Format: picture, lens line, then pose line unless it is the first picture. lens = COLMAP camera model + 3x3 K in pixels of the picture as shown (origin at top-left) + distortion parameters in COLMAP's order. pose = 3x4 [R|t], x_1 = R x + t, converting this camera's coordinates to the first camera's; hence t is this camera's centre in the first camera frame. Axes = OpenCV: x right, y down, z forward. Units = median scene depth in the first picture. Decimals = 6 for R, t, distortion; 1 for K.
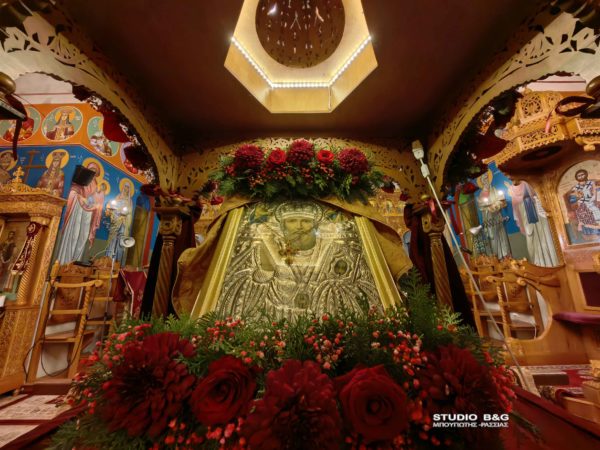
lens RADIAL K [[235.8, 0, 300.0], [0, 235.8, 225.0], [0, 0, 1]] dist [0.017053, 0.000003]
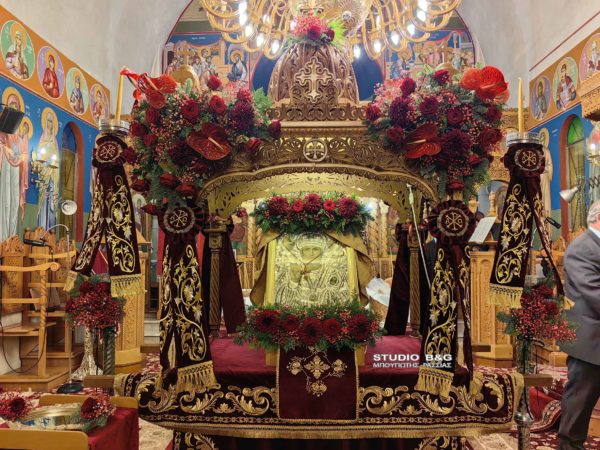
lens RADIAL K [[481.4, 0, 300.0], [0, 481.4, 225.0], [0, 0, 1]] dist [0.097279, -0.138347]
pose [[0.999726, 0.007183, -0.022276, -0.007373], [-0.002892, 0.982358, 0.186987, -0.593107], [0.023226, -0.186871, 0.982110, -1.640390]]
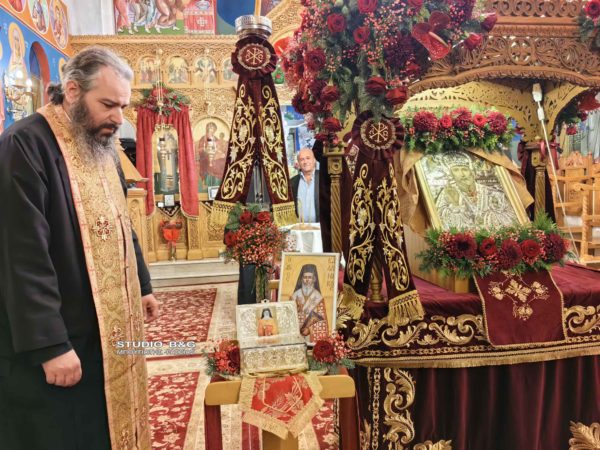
lens RADIAL K [[481.4, 0, 300.0], [0, 481.4, 225.0], [0, 0, 1]] dist [0.097279, -0.138347]
pose [[0.989957, -0.034779, 0.137027, -1.065553], [-0.008814, 0.952197, 0.305356, -0.454555], [-0.141097, -0.303497, 0.942328, -1.365753]]
